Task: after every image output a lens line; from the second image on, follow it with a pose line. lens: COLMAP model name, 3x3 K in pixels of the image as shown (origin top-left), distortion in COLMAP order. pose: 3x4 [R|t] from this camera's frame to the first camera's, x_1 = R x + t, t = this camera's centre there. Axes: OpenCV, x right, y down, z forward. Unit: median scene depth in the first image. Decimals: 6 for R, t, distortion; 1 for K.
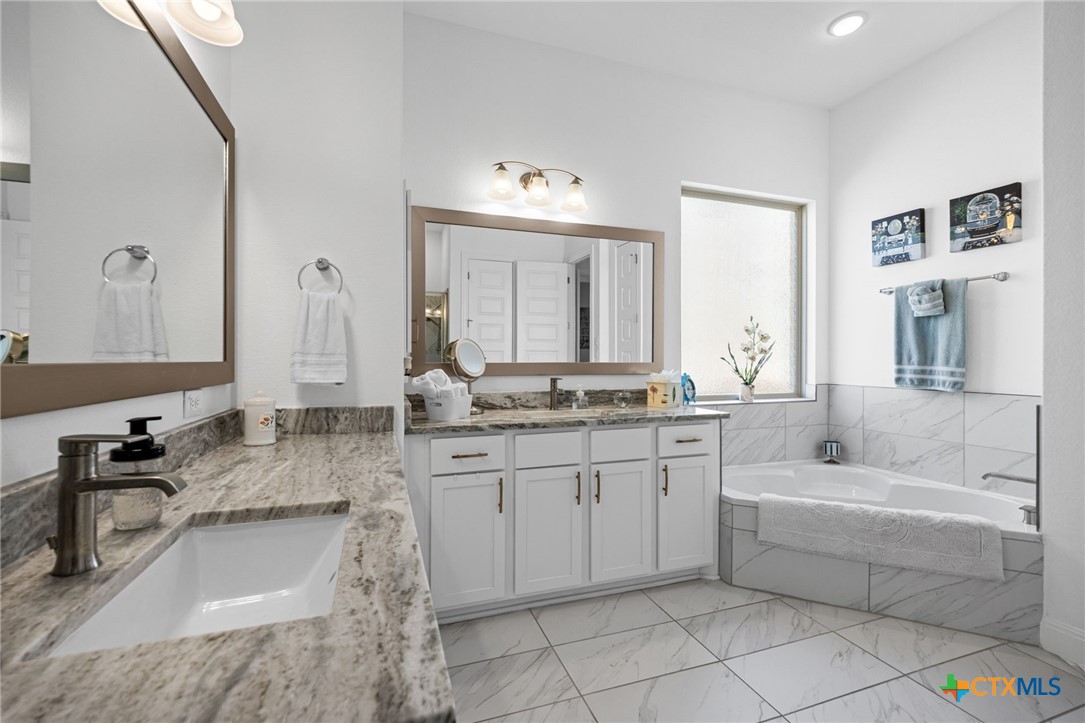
lens RADIAL K [[471.5, 0, 541.9], [0, 471.5, 363.7], [0, 0, 1]] dist [0.018688, 0.000031]
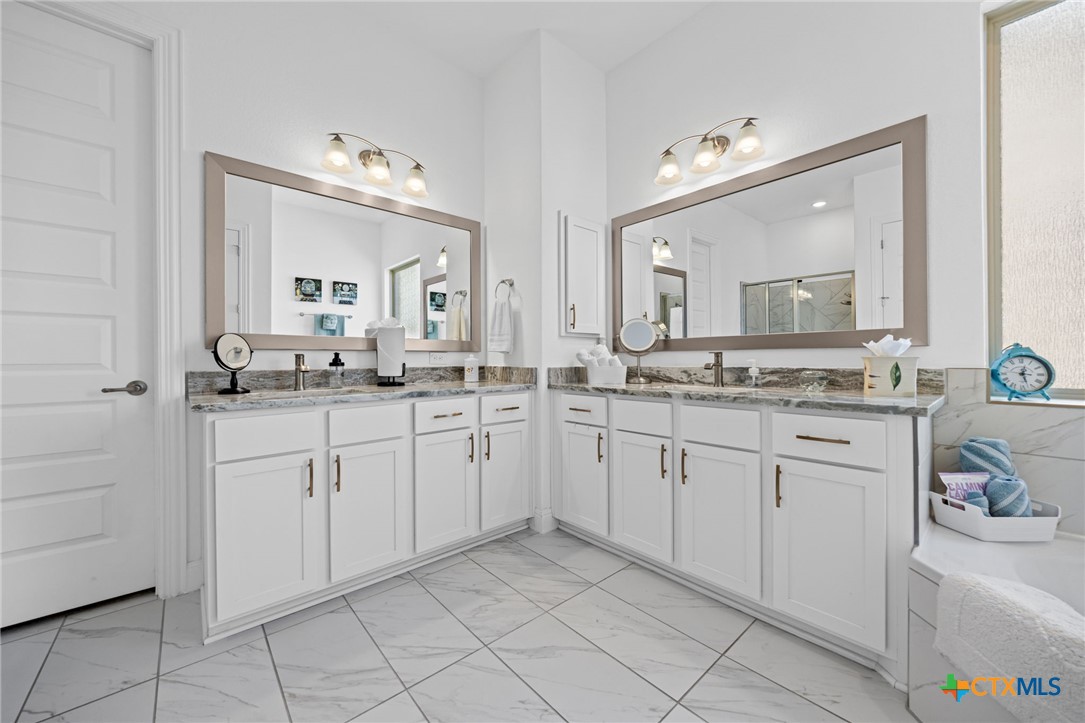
lens RADIAL K [[406.9, 0, 542.5], [0, 406.9, 357.3], [0, 0, 1]] dist [0.000156, -0.000035]
pose [[0.378791, -0.007707, -0.925450, 0.705626], [-0.004603, 0.999937, -0.010211, 0.054993], [0.925471, 0.008128, 0.378732, 0.419291]]
